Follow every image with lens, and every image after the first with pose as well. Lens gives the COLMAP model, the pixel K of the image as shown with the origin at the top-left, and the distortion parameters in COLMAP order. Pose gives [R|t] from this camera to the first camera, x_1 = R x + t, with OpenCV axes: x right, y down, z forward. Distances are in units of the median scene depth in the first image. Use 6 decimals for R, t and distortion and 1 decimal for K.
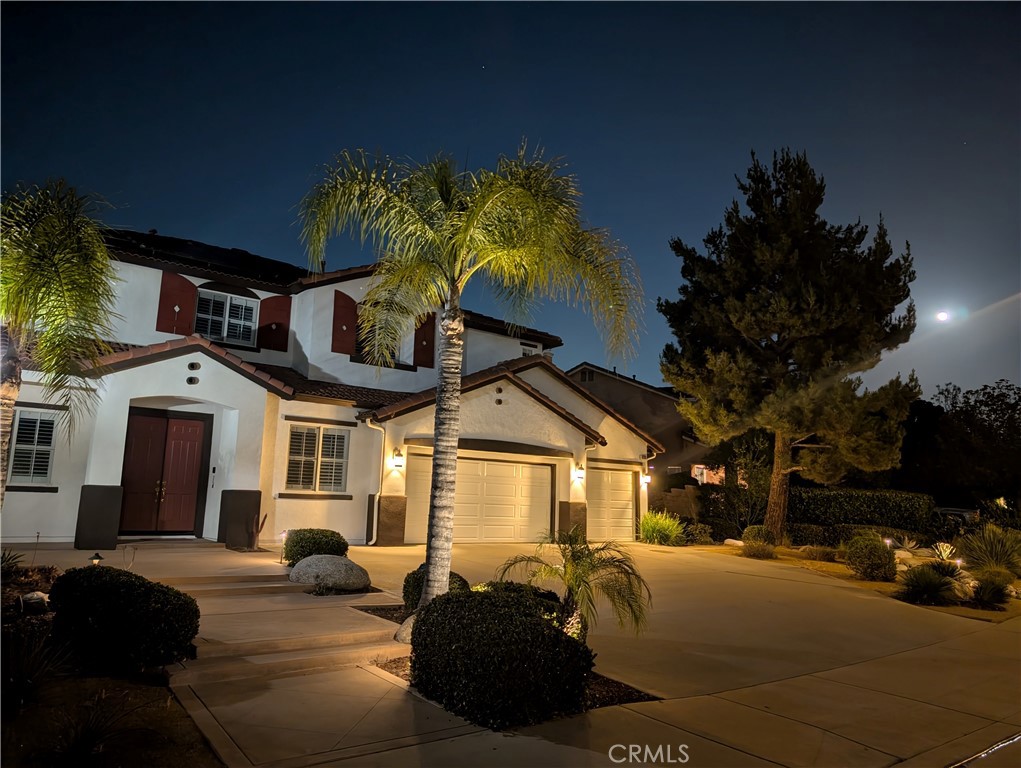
lens RADIAL K [[716.9, 0, 510.9], [0, 716.9, 376.3], [0, 0, 1]] dist [0.024732, -0.027500]
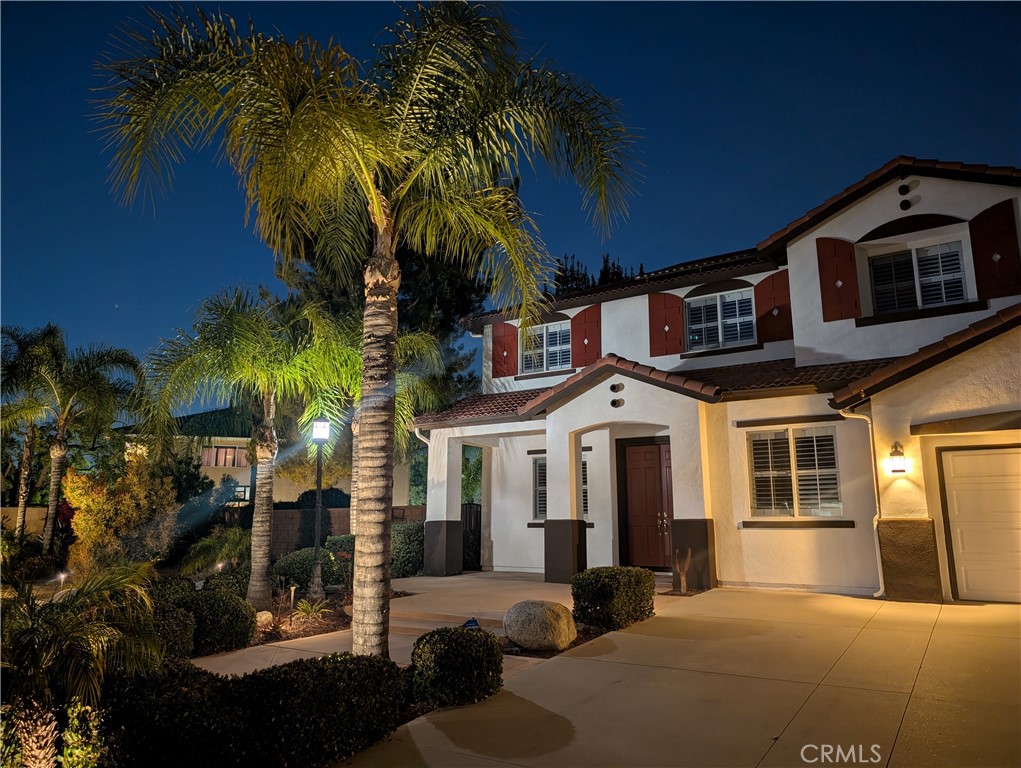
lens RADIAL K [[716.9, 0, 513.9], [0, 716.9, 381.9], [0, 0, 1]] dist [0.024732, -0.027500]
pose [[0.315604, -0.211386, -0.925046, 0.327426], [0.179710, 0.970543, -0.160470, 0.089367], [0.931718, -0.115595, 0.344296, 0.480031]]
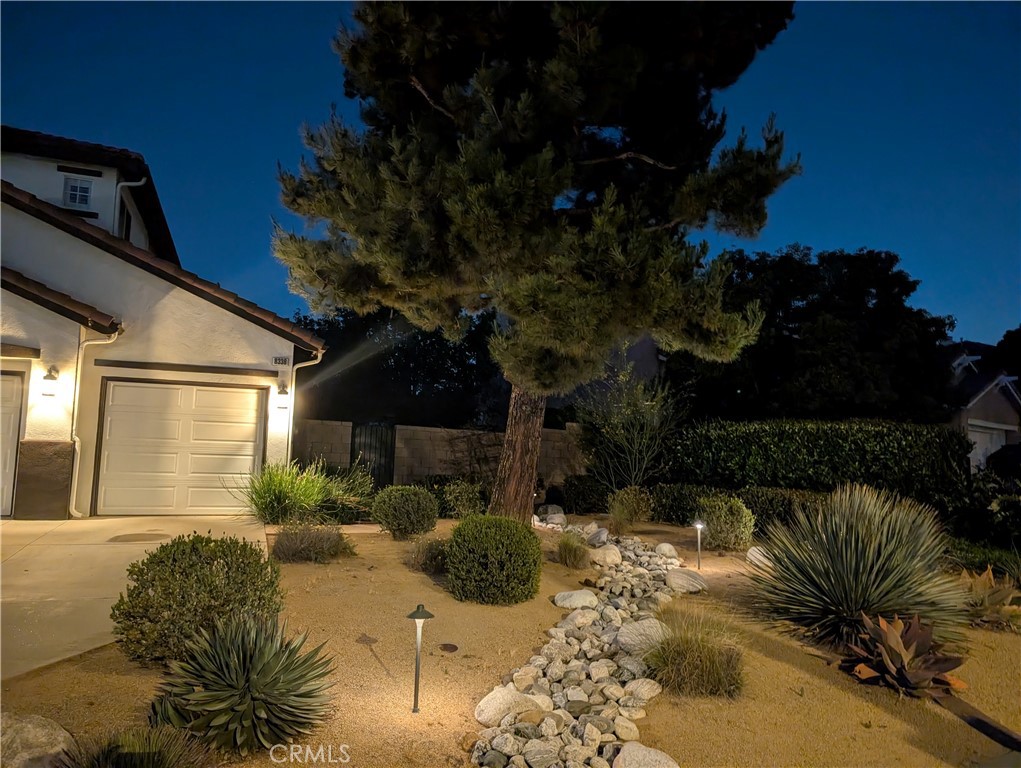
lens RADIAL K [[716.9, 0, 512.3], [0, 716.9, 401.0], [0, 0, 1]] dist [0.024732, -0.027500]
pose [[0.956580, -0.023988, -0.290481, 0.690042], [0.049493, 0.995503, 0.080773, 0.144499], [0.287237, -0.091643, 0.953465, 0.714595]]
